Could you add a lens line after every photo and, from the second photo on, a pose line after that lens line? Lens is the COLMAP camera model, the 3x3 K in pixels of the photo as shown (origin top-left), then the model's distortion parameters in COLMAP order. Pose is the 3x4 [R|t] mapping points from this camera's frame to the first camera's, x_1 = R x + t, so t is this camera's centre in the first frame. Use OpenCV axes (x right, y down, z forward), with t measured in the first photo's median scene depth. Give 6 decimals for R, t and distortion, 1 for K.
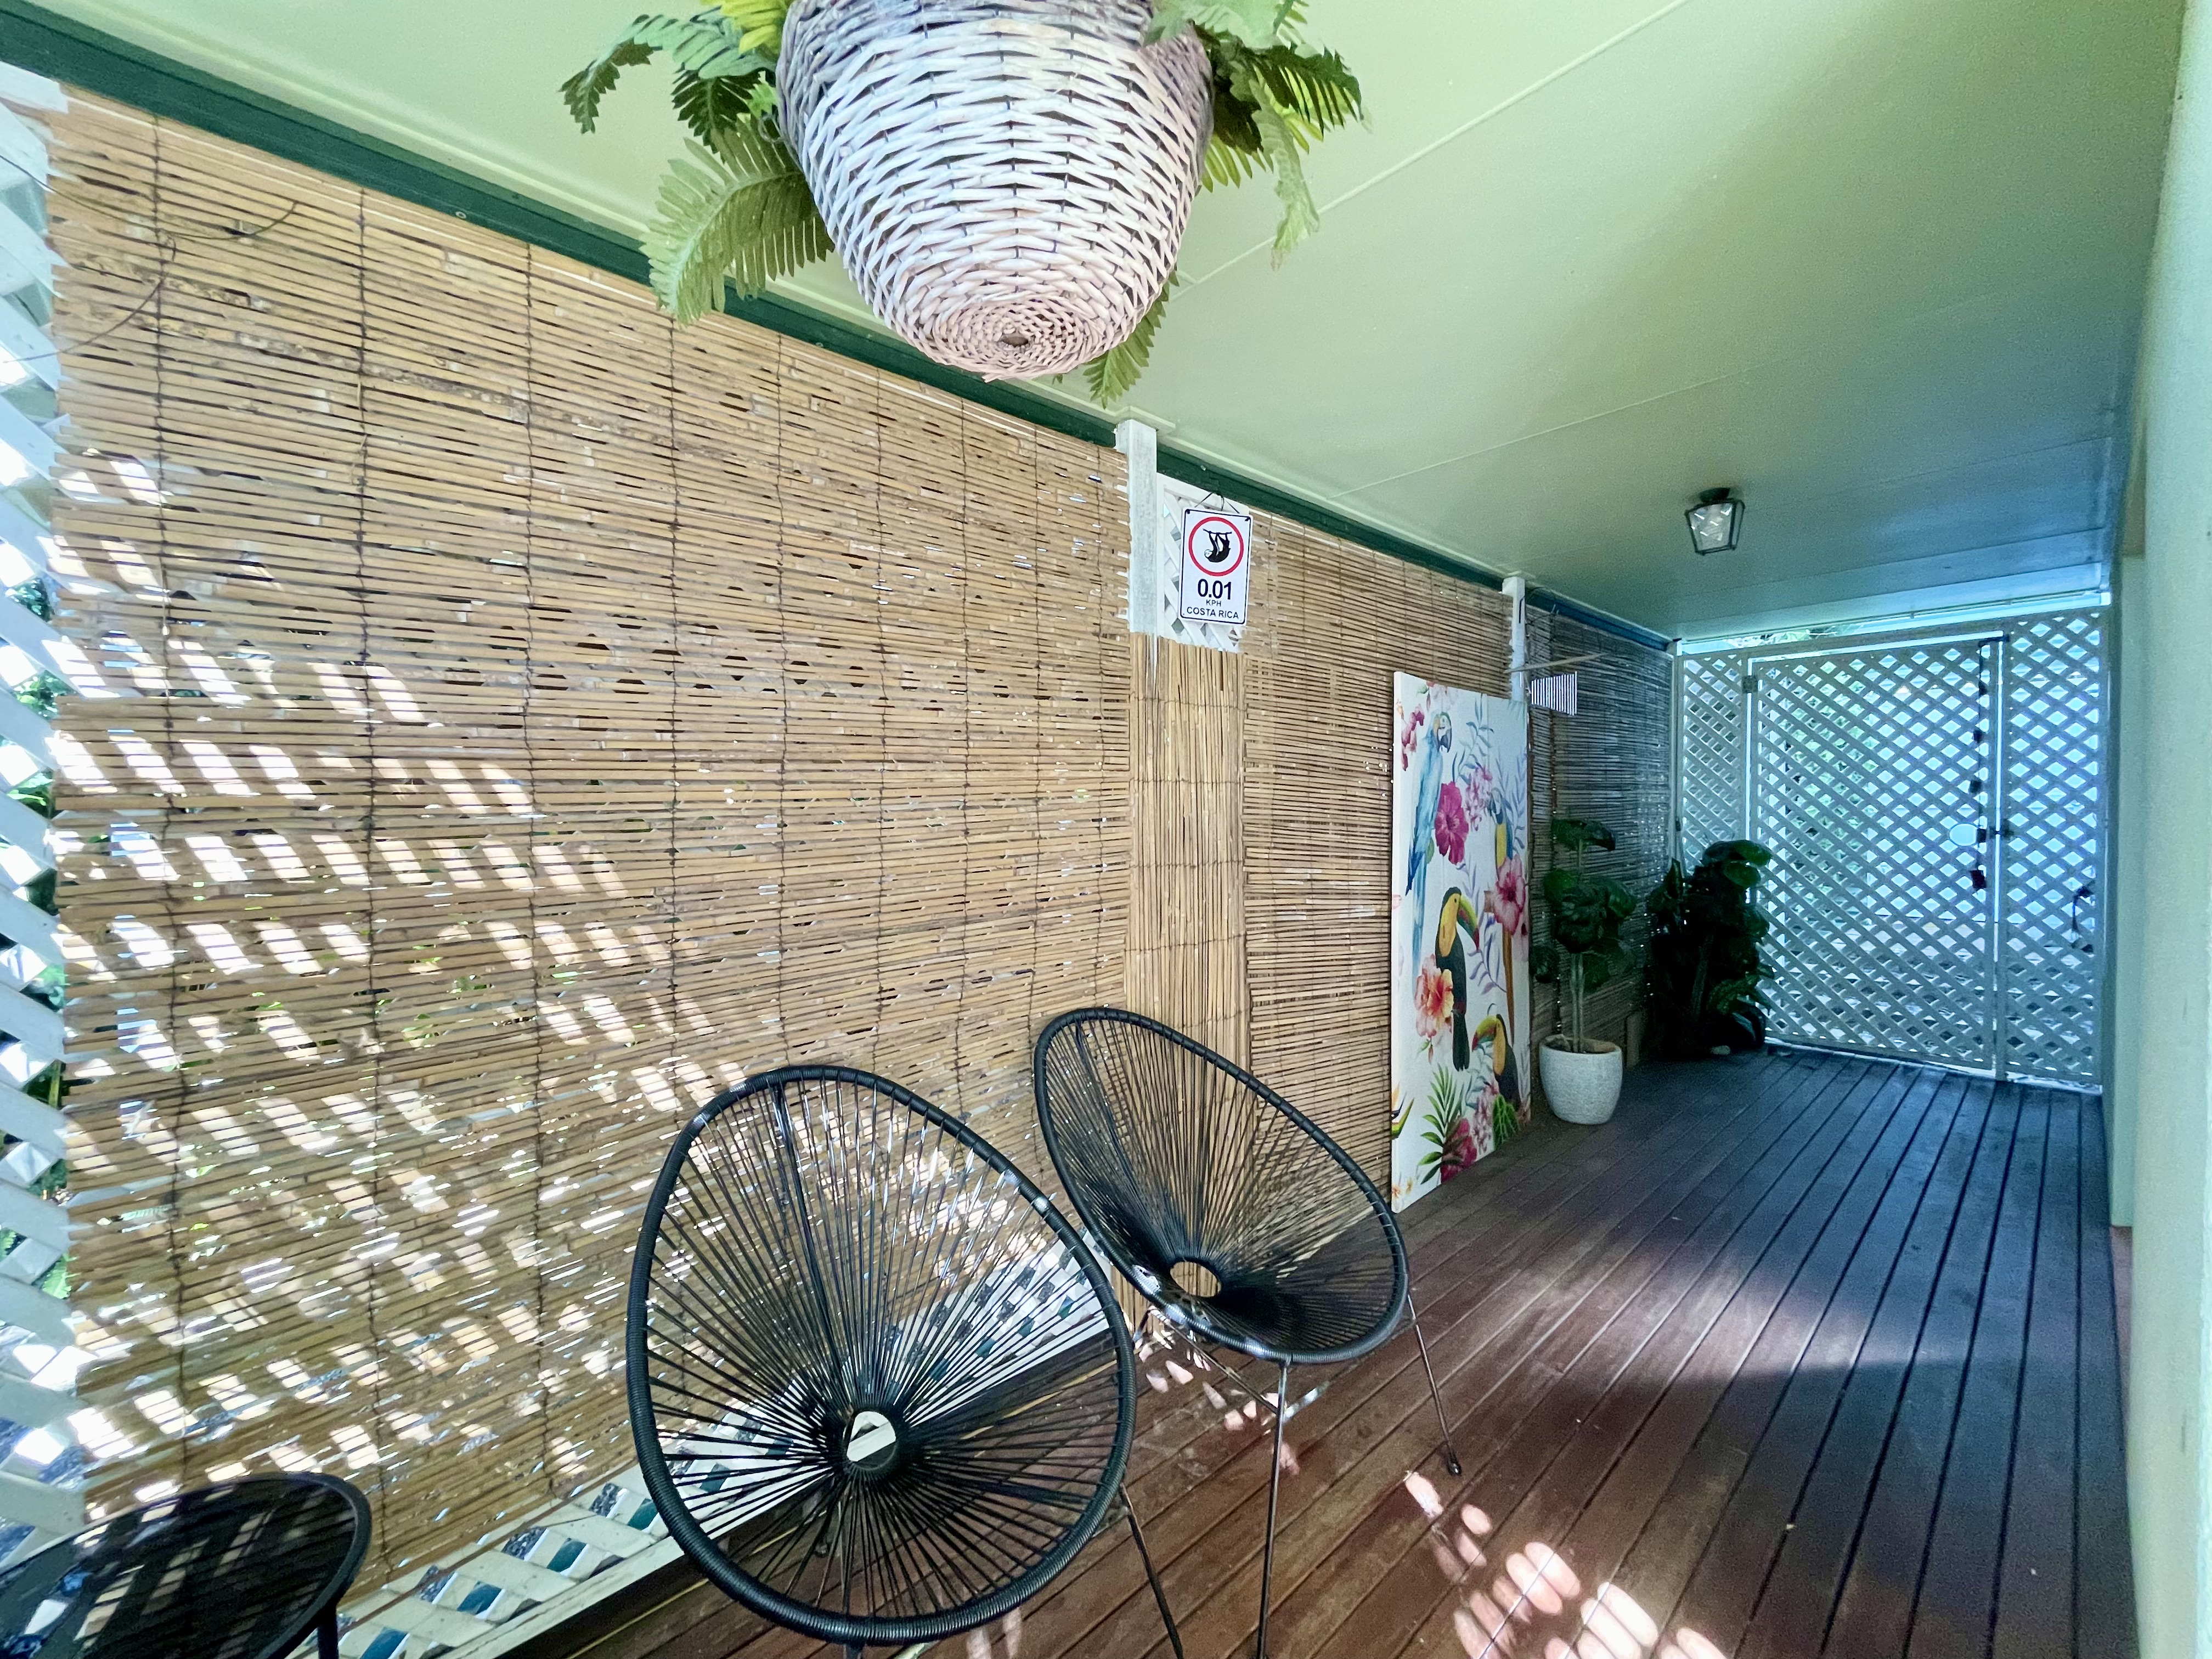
lens RADIAL K [[890.1, 0, 1103.1], [0, 890.1, 822.7], [0, 0, 1]] dist [0.002742, 0.000250]
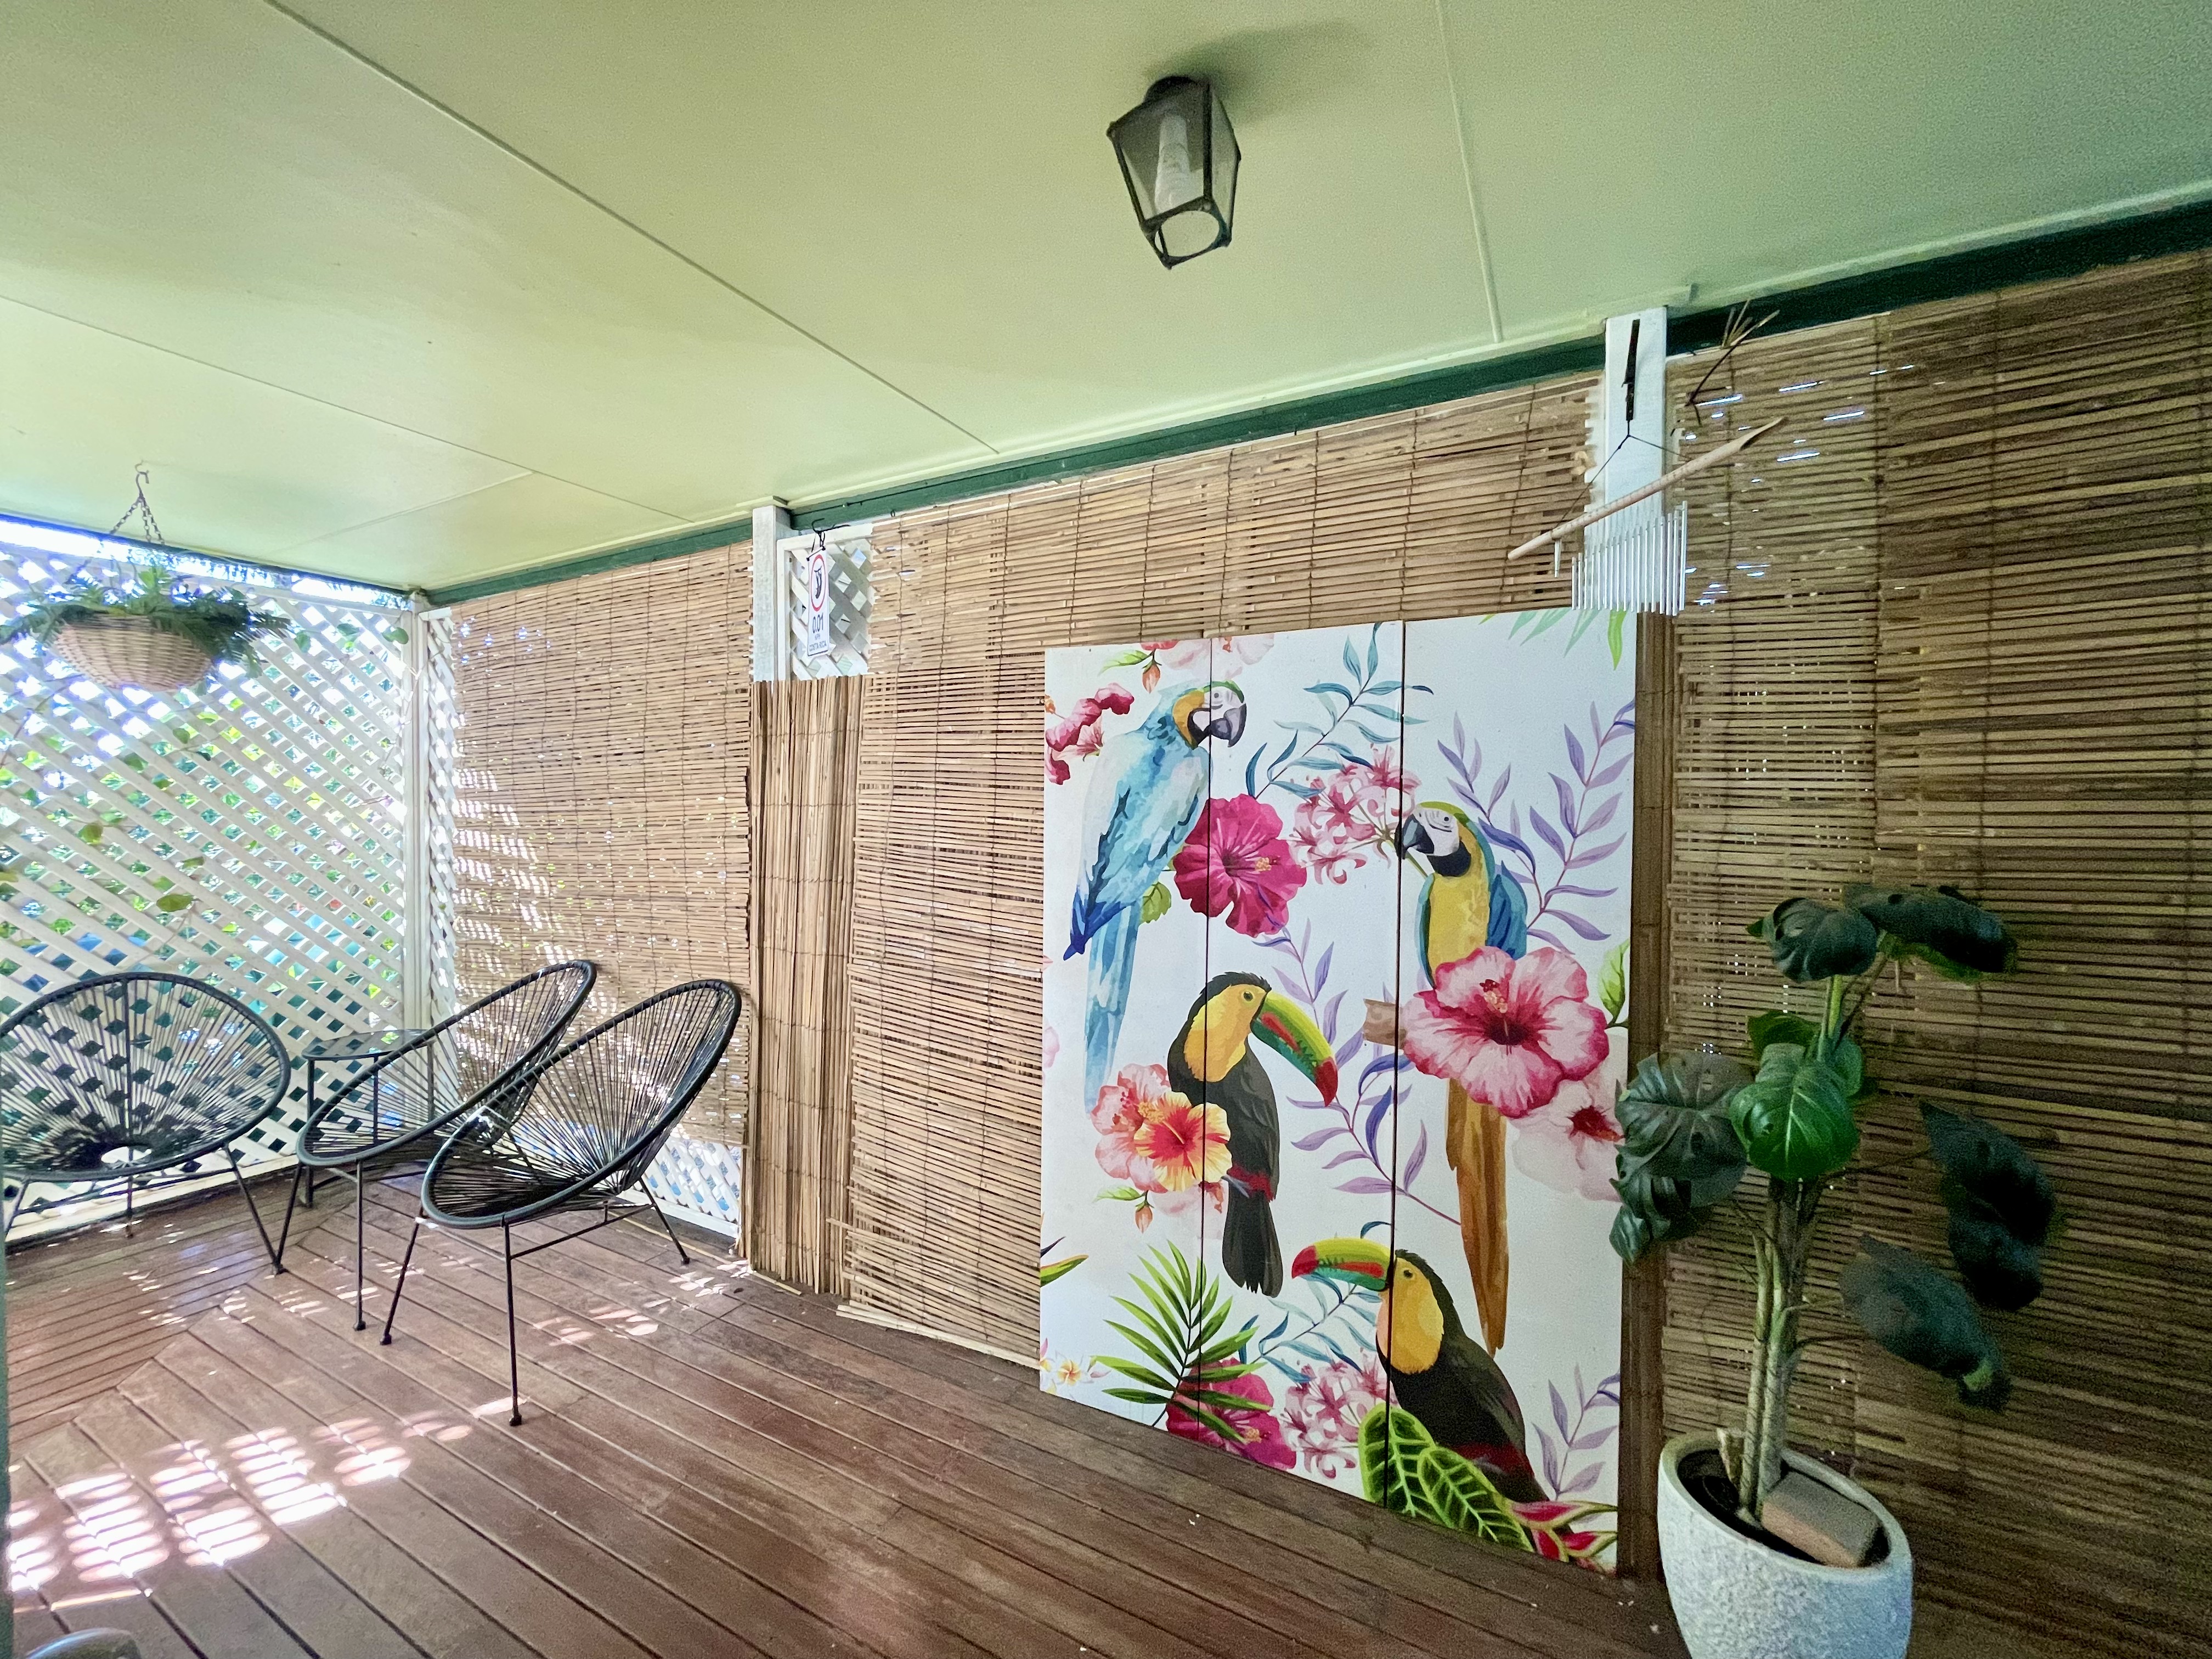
lens RADIAL K [[890.1, 0, 1096.3], [0, 890.1, 833.3], [0, 0, 1]] dist [0.002742, 0.000250]
pose [[0.339479, 0.029047, -0.940165, 0.952481], [-0.025578, 0.999439, 0.021642, -0.032625], [0.940266, 0.016700, 0.340031, 0.734173]]
